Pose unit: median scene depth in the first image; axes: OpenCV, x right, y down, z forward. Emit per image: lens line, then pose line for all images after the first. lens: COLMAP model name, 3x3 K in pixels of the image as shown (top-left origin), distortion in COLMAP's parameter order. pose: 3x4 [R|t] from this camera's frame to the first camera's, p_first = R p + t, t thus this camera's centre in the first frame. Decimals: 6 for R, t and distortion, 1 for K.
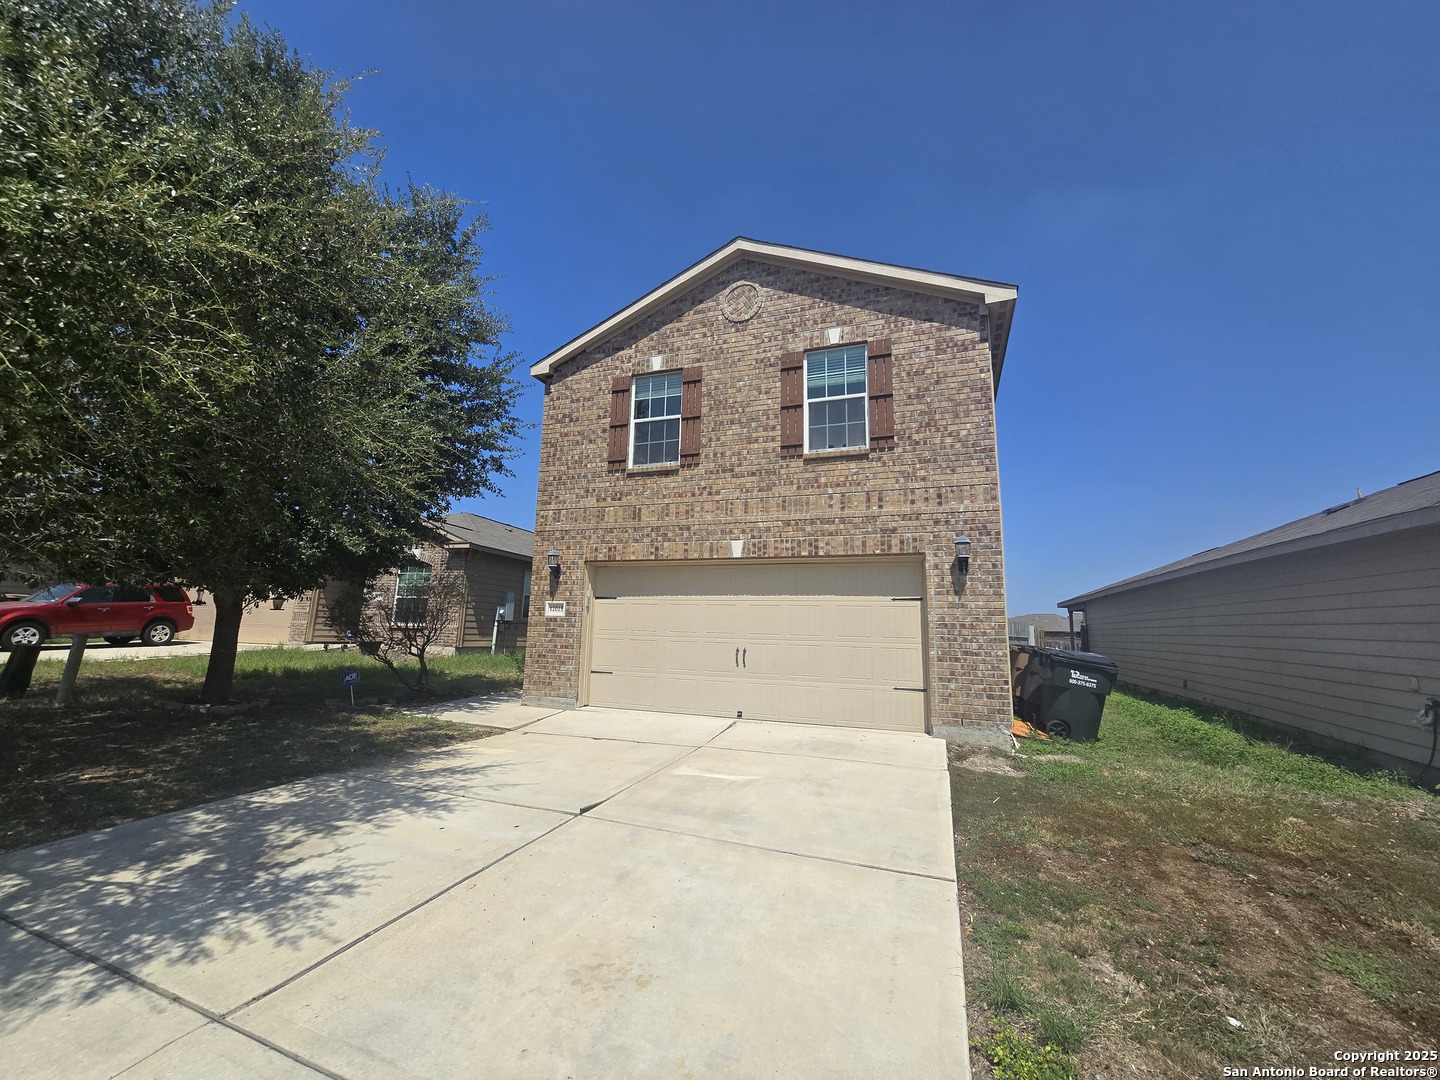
lens RADIAL K [[592.3, 0, 714.8], [0, 592.3, 536.3], [0, 0, 1]] dist [-0.004754, 0.000974]
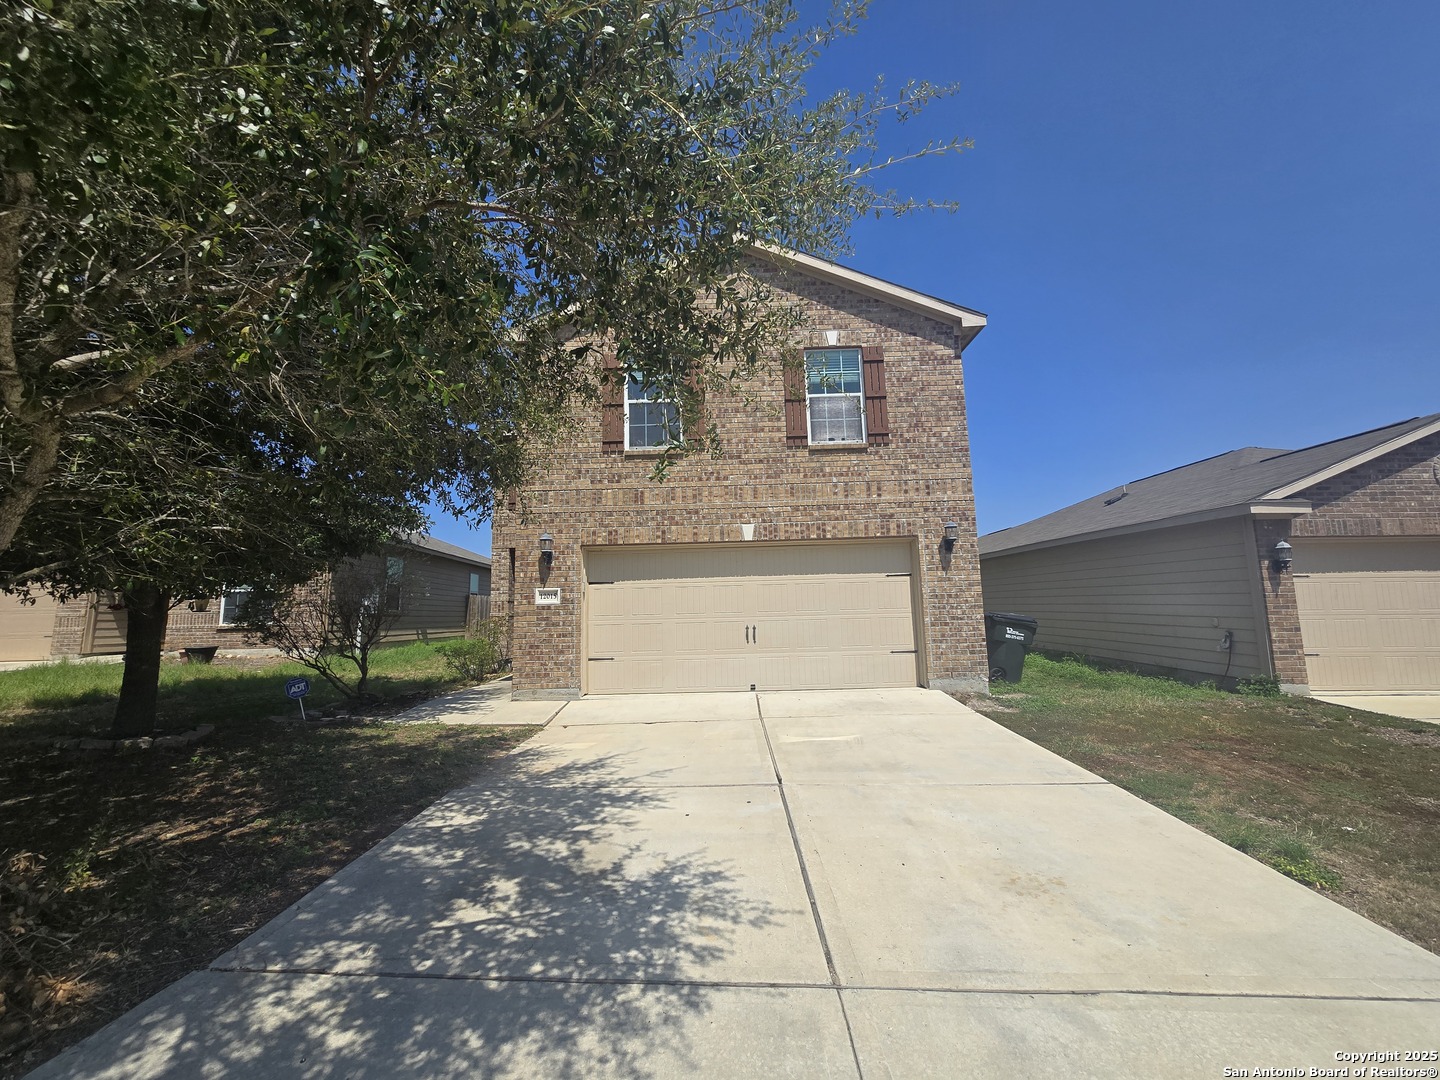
lens RADIAL K [[592.3, 0, 715.4], [0, 592.3, 538.4], [0, 0, 1]] dist [-0.004754, 0.000974]
pose [[0.940344, -0.007458, 0.340142, -0.417035], [-0.005358, 0.999311, 0.036723, -0.006889], [-0.340182, -0.036354, 0.939657, 0.031548]]
